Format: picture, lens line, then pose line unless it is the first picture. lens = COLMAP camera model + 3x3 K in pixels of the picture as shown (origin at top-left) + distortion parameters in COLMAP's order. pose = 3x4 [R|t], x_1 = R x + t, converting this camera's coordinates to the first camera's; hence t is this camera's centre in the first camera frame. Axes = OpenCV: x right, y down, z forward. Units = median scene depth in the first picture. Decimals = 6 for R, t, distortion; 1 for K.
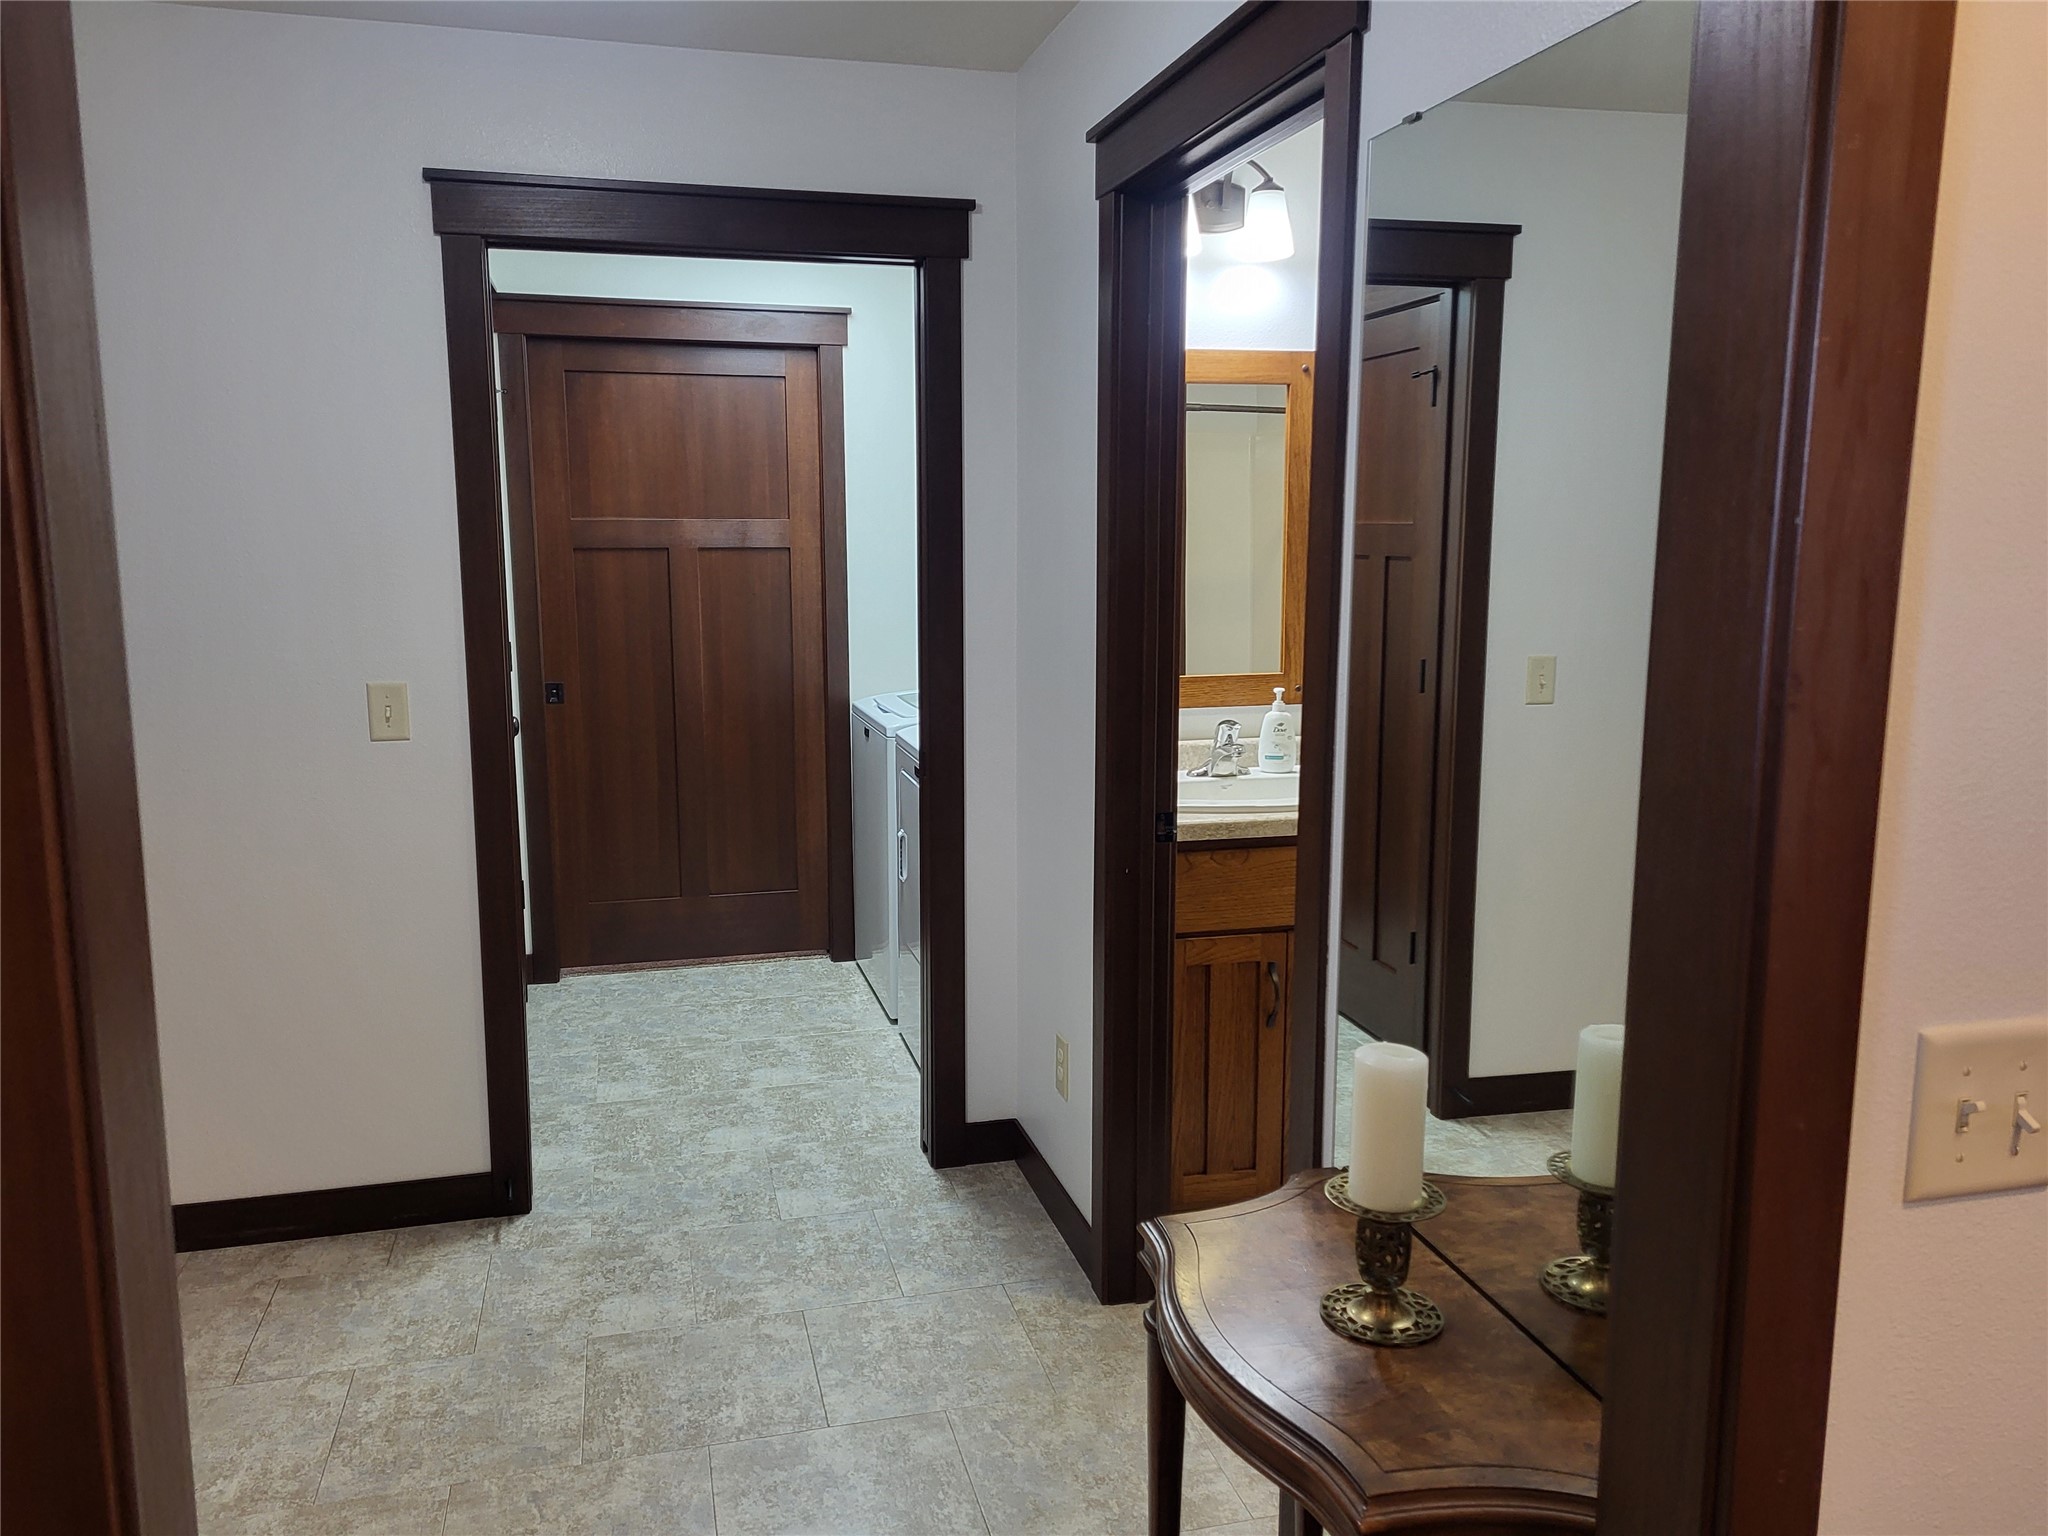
lens RADIAL K [[1541.0, 0, 1003.0], [0, 1541.0, 733.9], [0, 0, 1]] dist [0.077402, -0.045331]
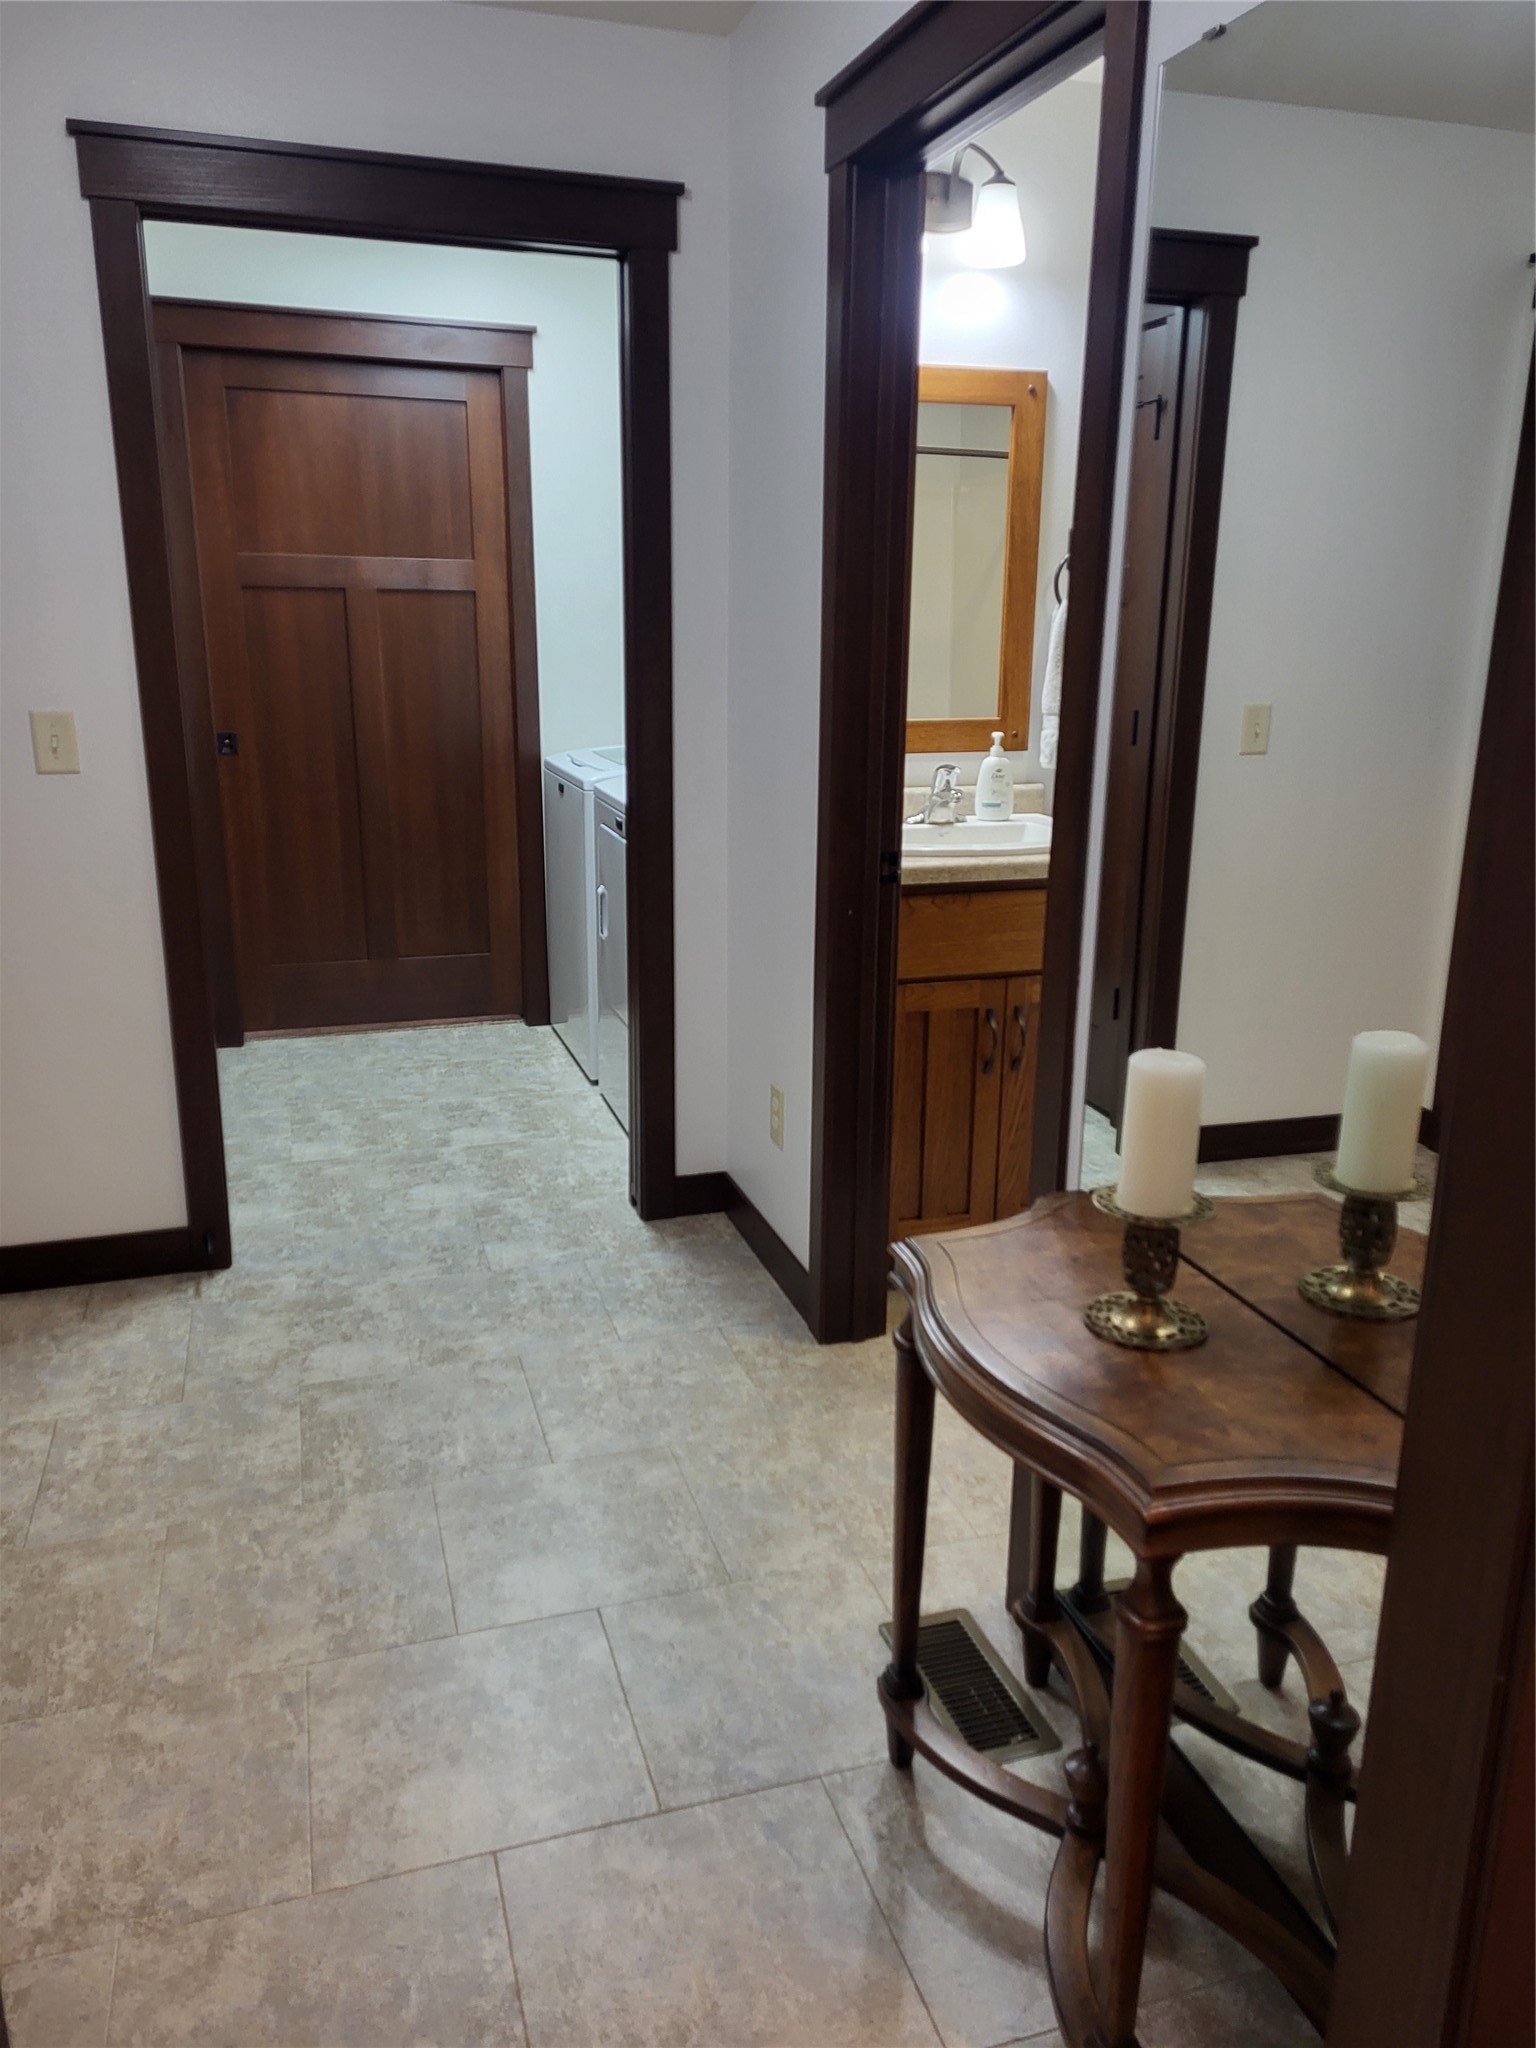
lens RADIAL K [[1541.0, 0, 773.2], [0, 1541.0, 984.9], [0, 0, 1]] dist [0.077402, -0.045331]
pose [[0.998000, -0.003854, 0.063097, -0.023545], [-0.002806, 0.994455, 0.105125, 0.025765], [-0.063152, -0.105092, 0.992455, 0.029110]]
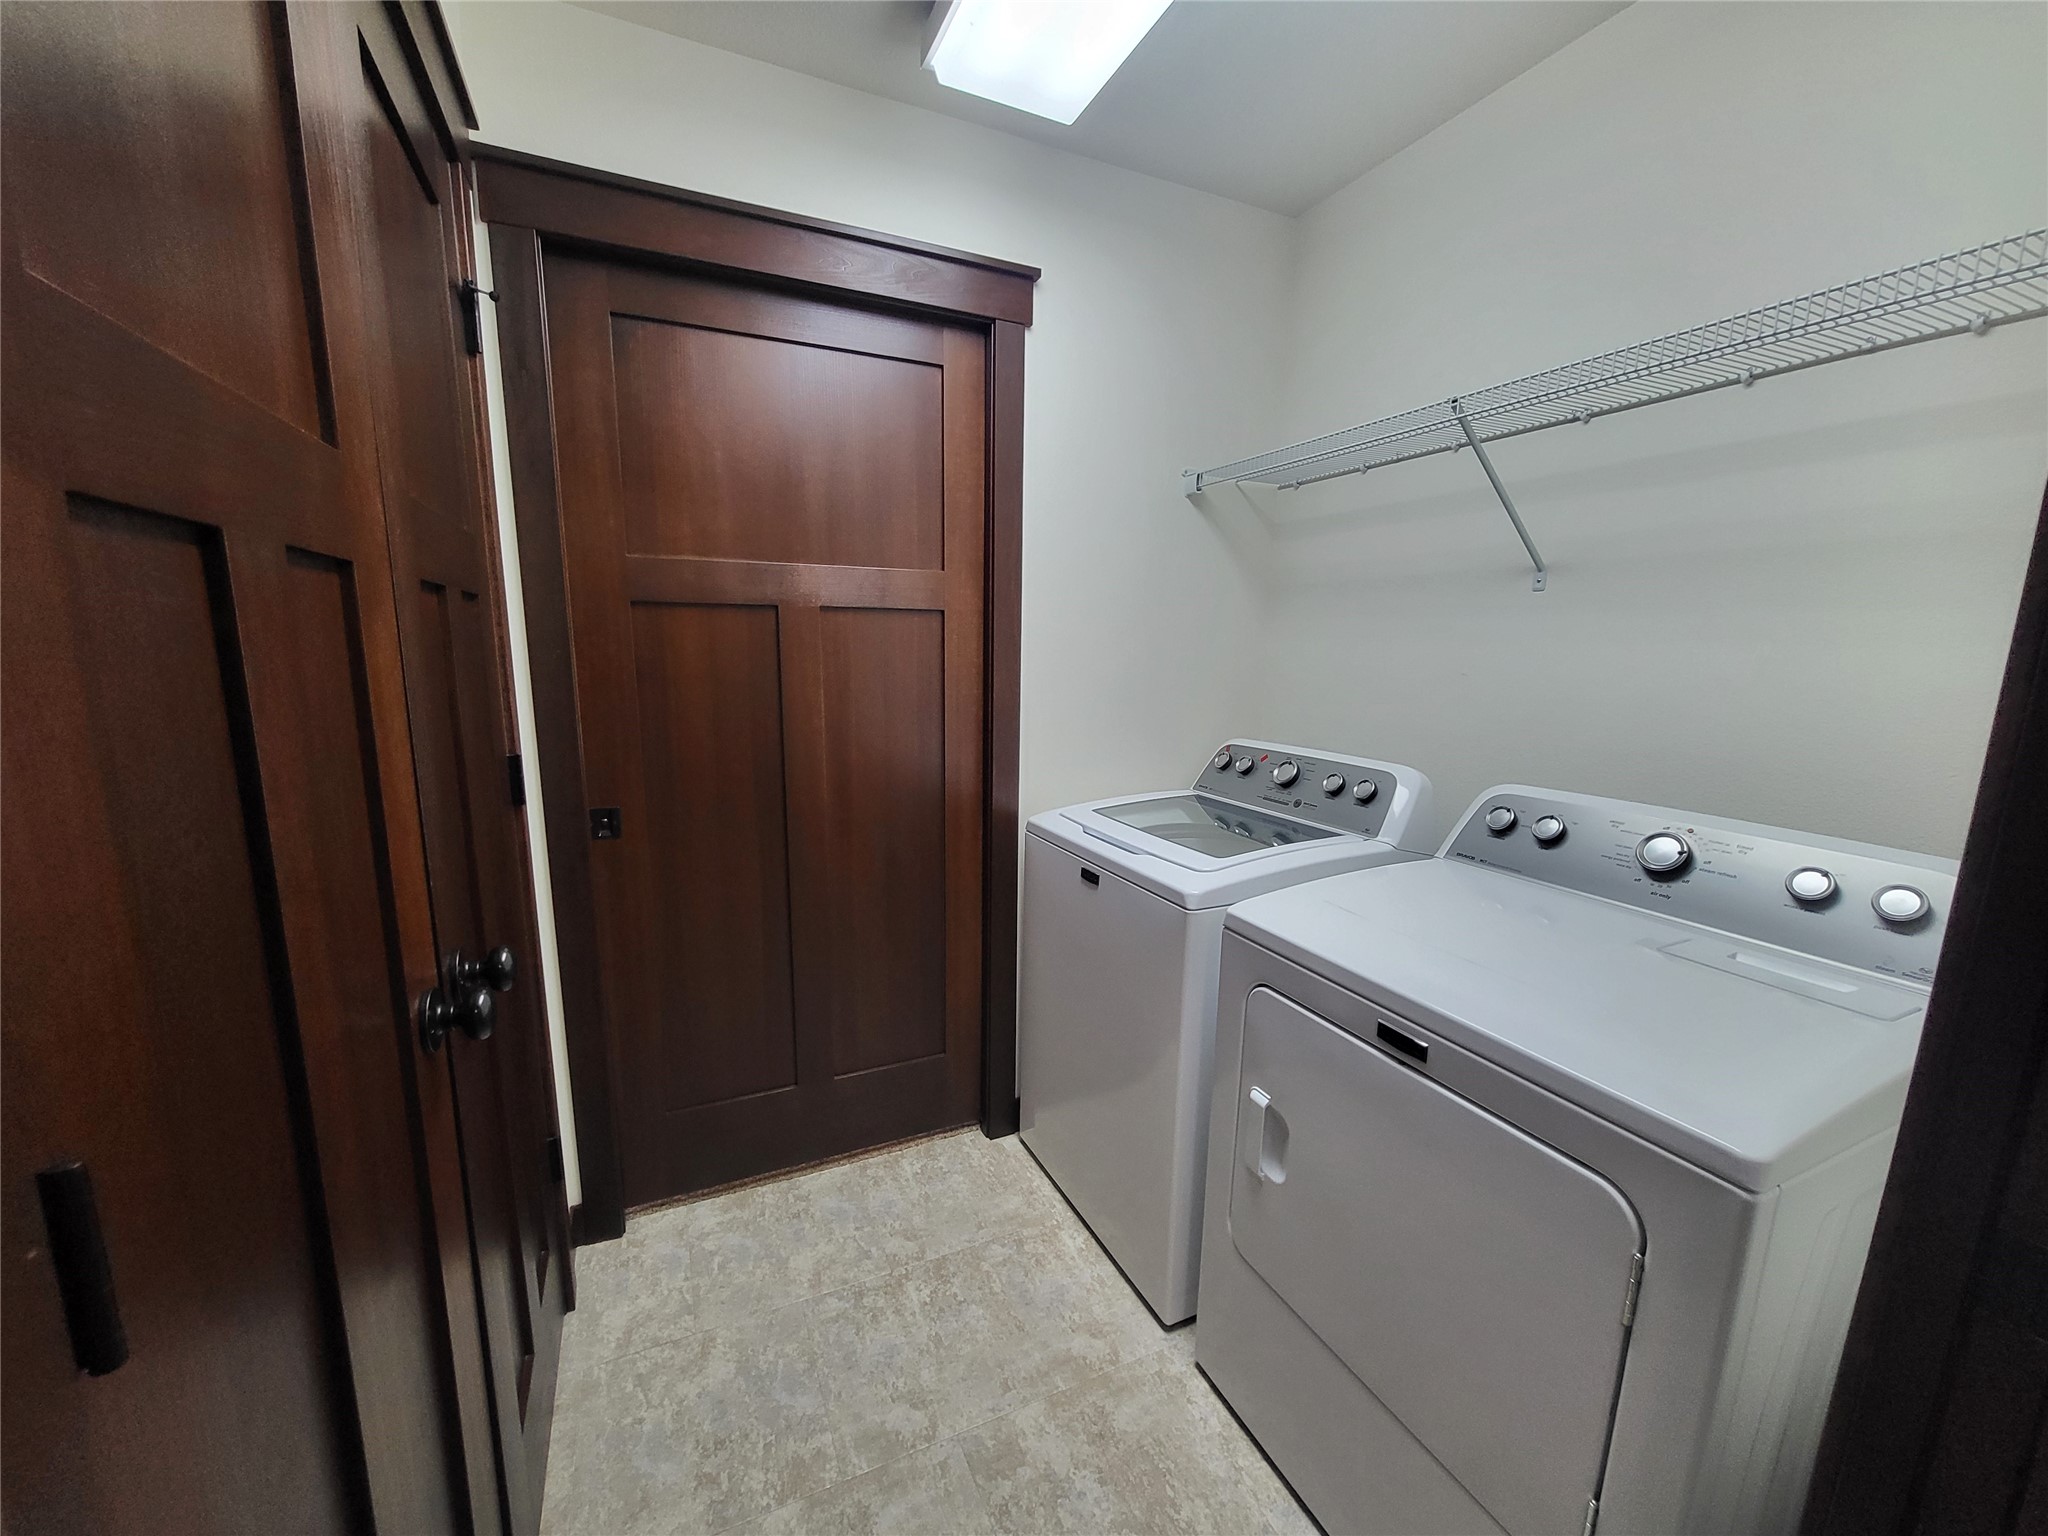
lens RADIAL K [[800.4, 0, 1010.3], [0, 800.4, 763.7], [0, 0, 1]] dist [-0.005135, 0.000671]
pose [[0.984016, -0.016807, 0.177286, -0.242711], [0.011417, 0.999442, 0.031380, -0.081999], [-0.177715, -0.028854, 0.983659, 0.860367]]
